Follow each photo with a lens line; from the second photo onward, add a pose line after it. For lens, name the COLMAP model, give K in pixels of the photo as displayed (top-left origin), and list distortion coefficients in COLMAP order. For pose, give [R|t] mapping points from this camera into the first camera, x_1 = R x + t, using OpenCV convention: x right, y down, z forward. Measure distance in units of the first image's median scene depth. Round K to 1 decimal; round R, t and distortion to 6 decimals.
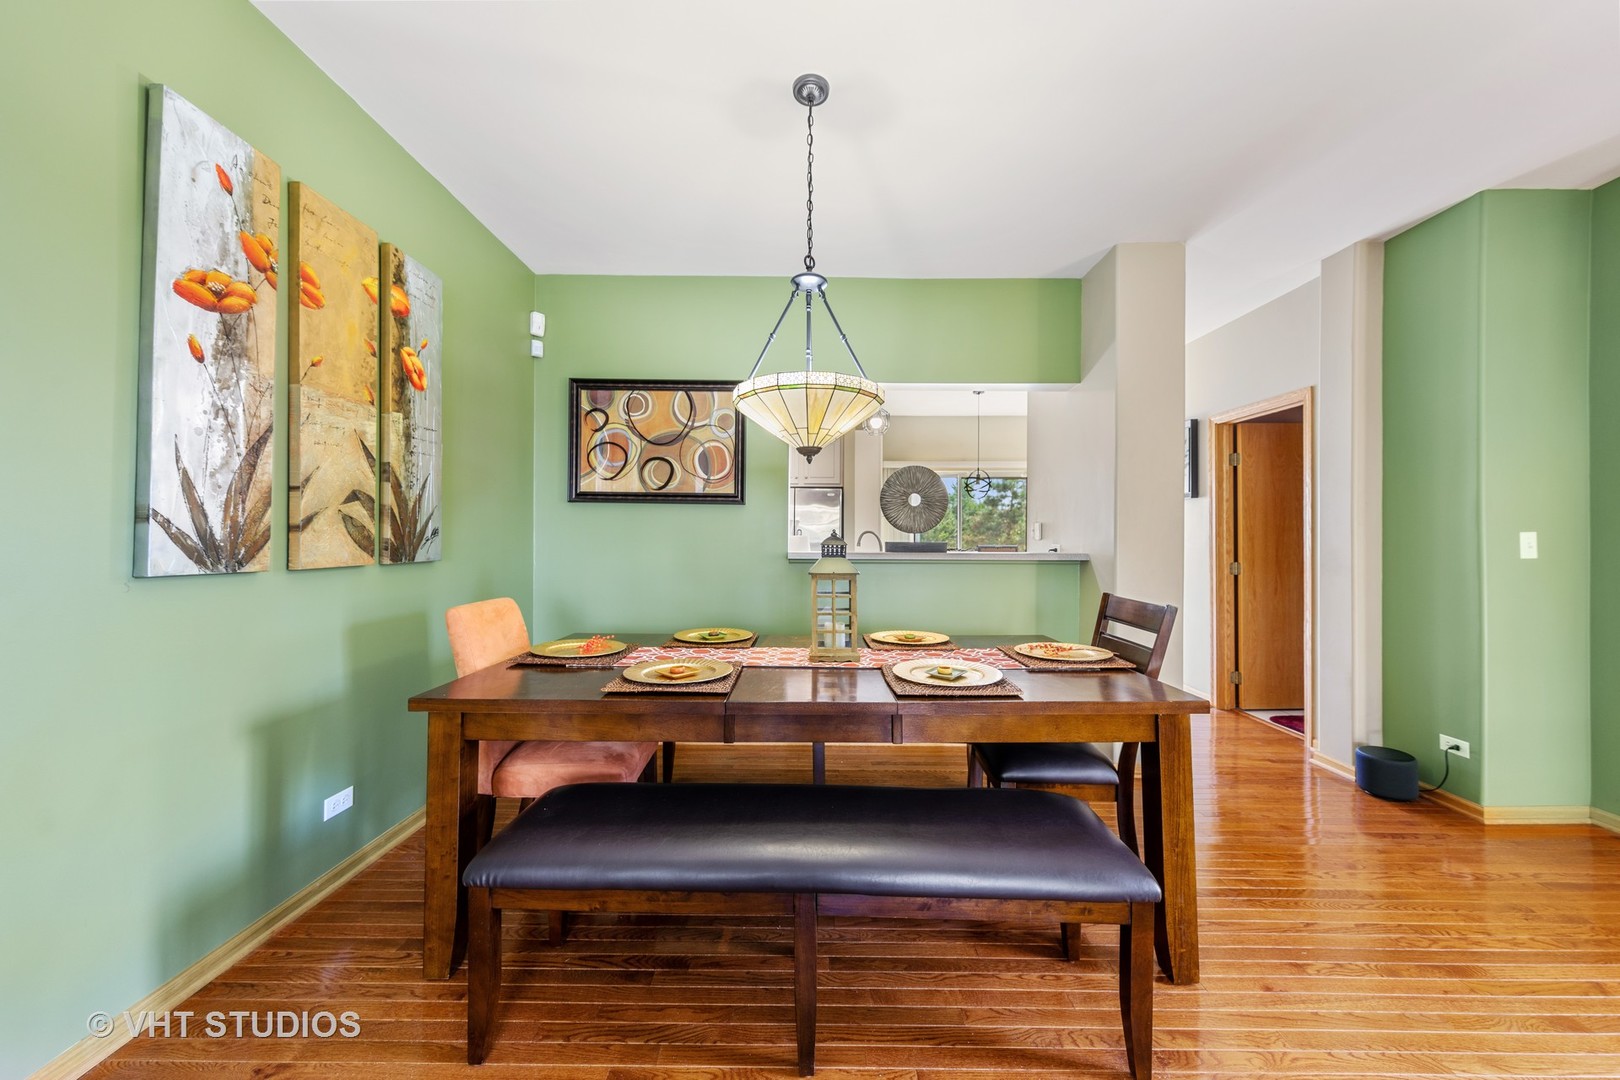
lens RADIAL K [[589.1, 0, 805.3], [0, 589.1, 538.1], [0, 0, 1]] dist [-0.002156, -0.000202]
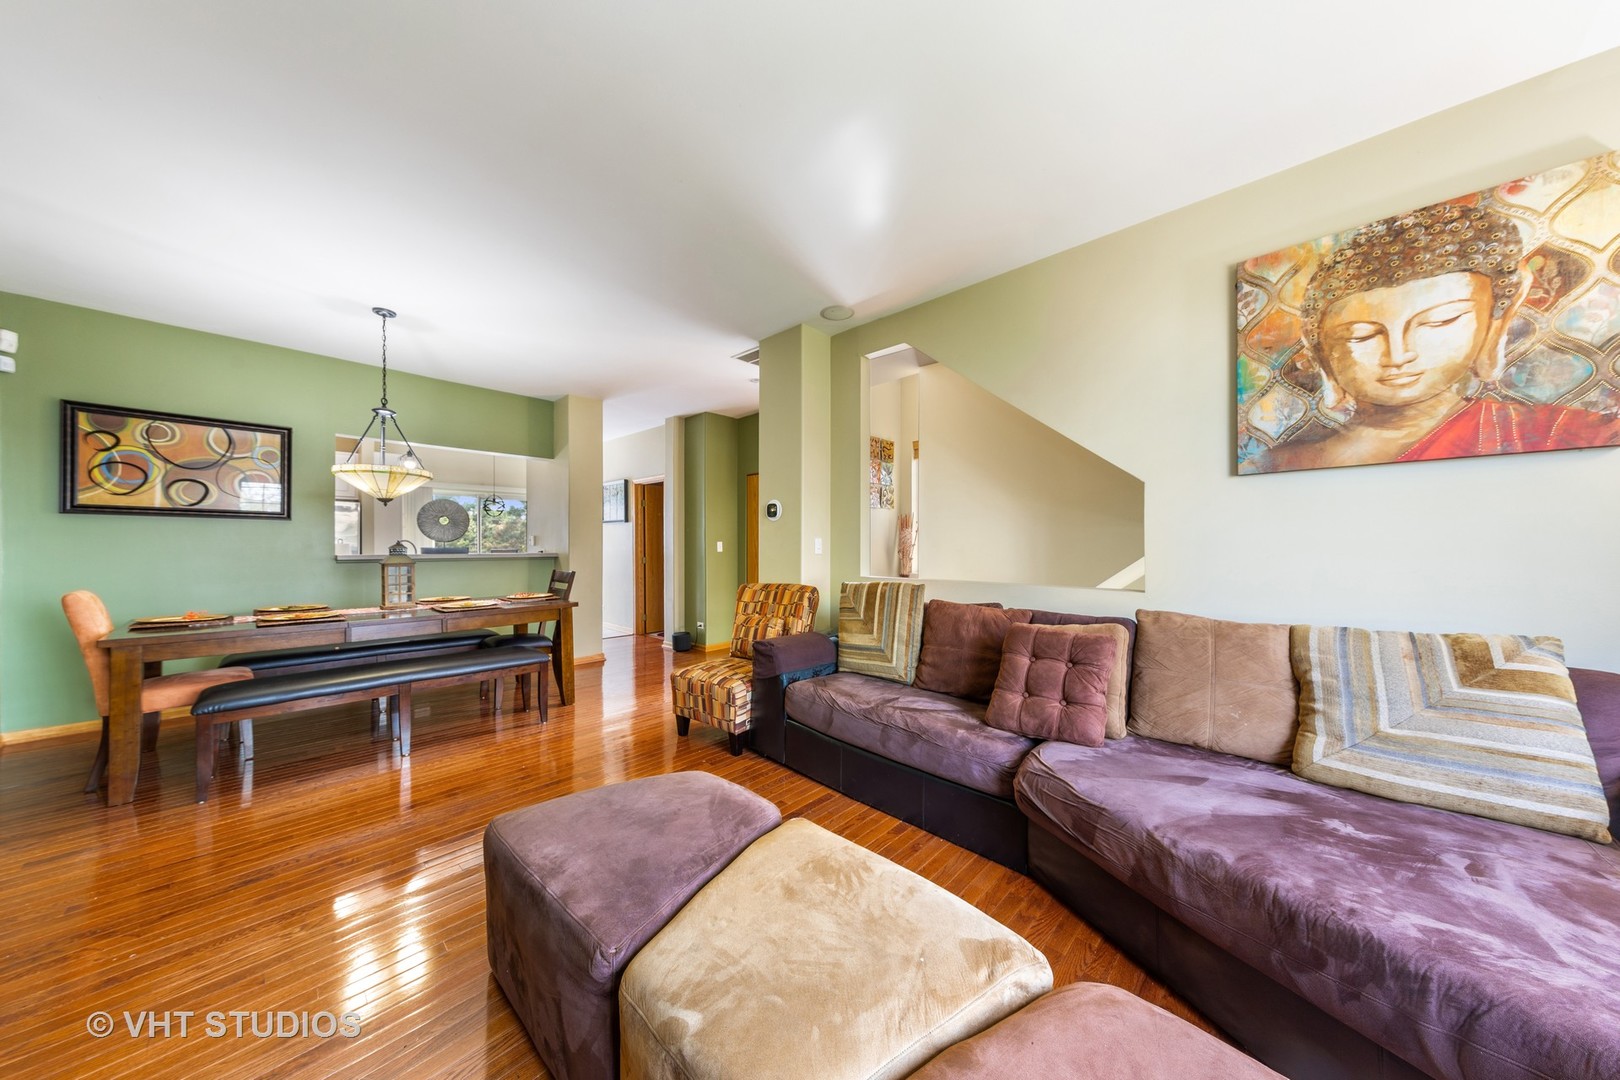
lens RADIAL K [[504.7, 0, 801.7], [0, 504.7, 546.7], [0, 0, 1]] dist [0.005295, 0.000133]
pose [[0.681875, -0.006203, 0.731442, -0.157162], [0.003717, 0.999981, 0.005016, 0.001402], [-0.731459, -0.000701, 0.681885, -0.640905]]
